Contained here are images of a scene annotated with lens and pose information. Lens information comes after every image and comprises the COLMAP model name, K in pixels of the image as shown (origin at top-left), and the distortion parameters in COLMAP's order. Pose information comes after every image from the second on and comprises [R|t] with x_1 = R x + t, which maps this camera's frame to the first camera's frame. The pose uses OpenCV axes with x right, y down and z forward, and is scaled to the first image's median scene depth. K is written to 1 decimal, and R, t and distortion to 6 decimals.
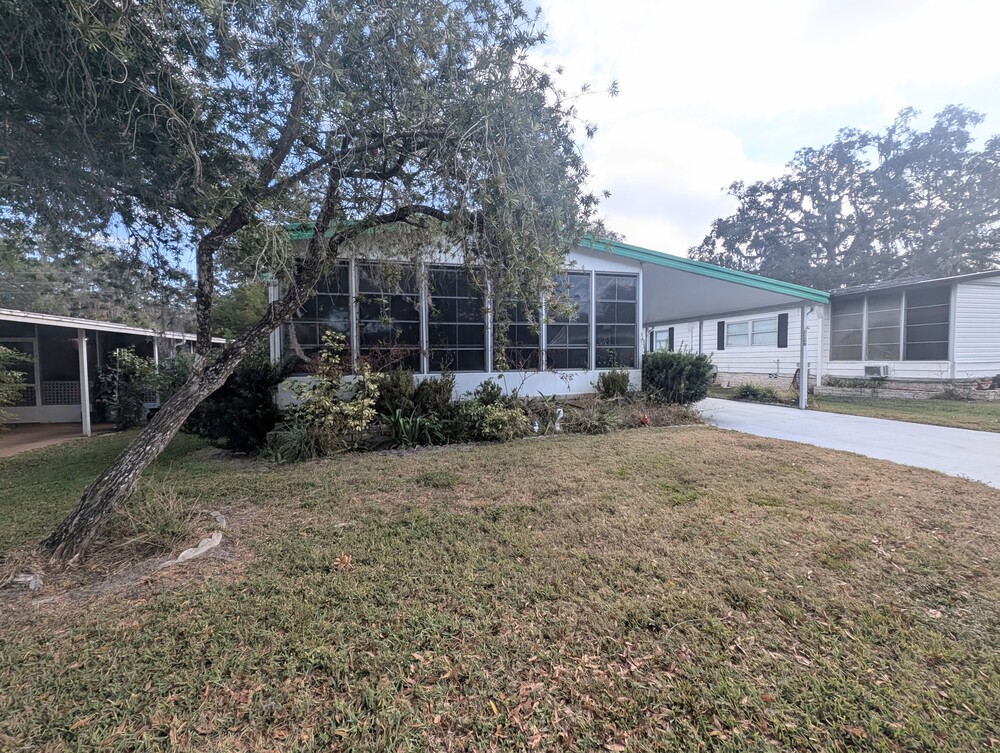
lens RADIAL K [[413.3, 0, 505.9], [0, 413.3, 369.7], [0, 0, 1]] dist [0.006402, -0.003029]
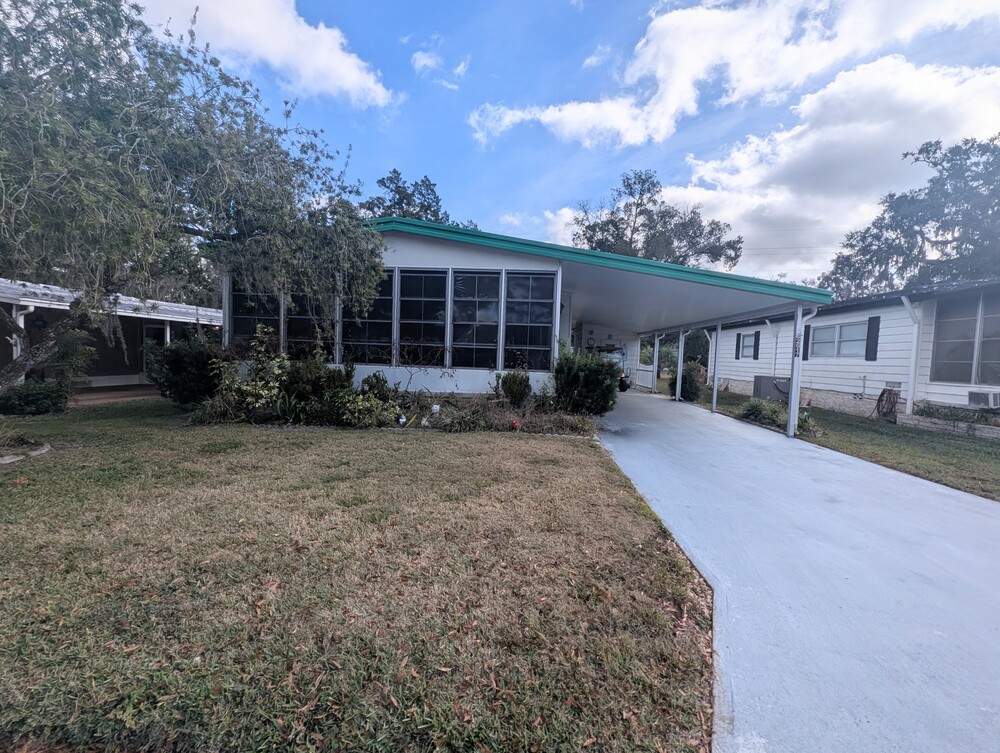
lens RADIAL K [[413.3, 0, 498.3], [0, 413.3, 371.6], [0, 0, 1]] dist [0.006402, -0.003029]
pose [[0.938613, 0.060358, -0.339652, 0.335928], [-0.057570, 0.998174, 0.018290, -0.008896], [0.340135, 0.002386, 0.940373, 0.045270]]
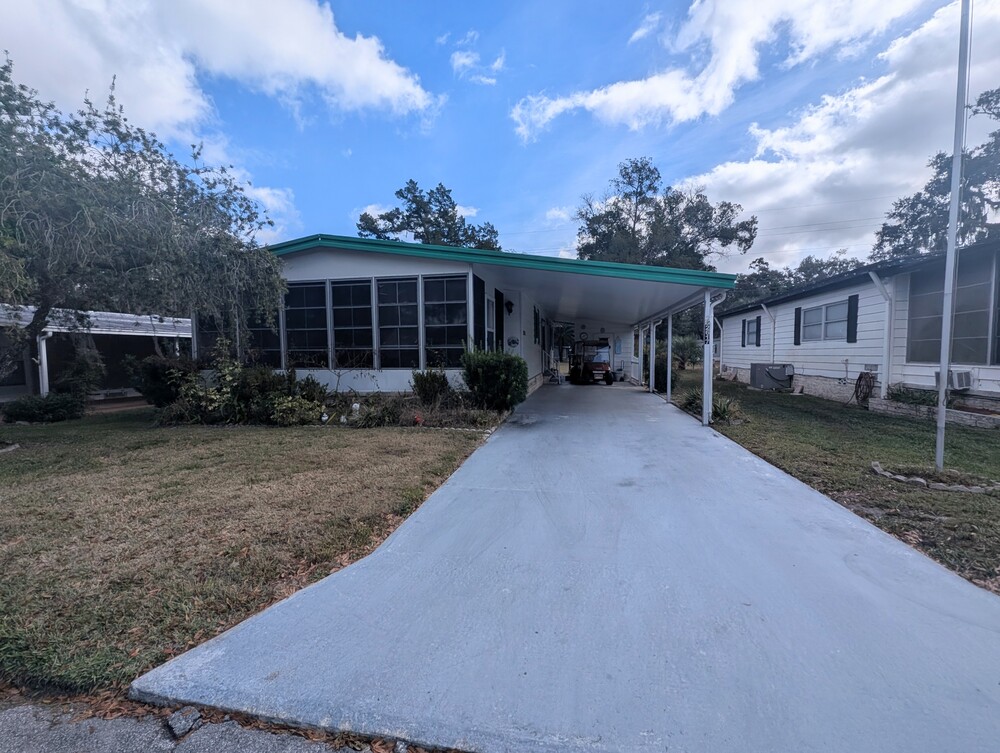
lens RADIAL K [[413.3, 0, 501.6], [0, 413.3, 385.3], [0, 0, 1]] dist [0.006402, -0.003029]
pose [[0.893307, 0.039332, -0.447724, 0.537653], [-0.015099, 0.998227, 0.057567, -0.014531], [0.449194, -0.044665, 0.892317, 0.090593]]
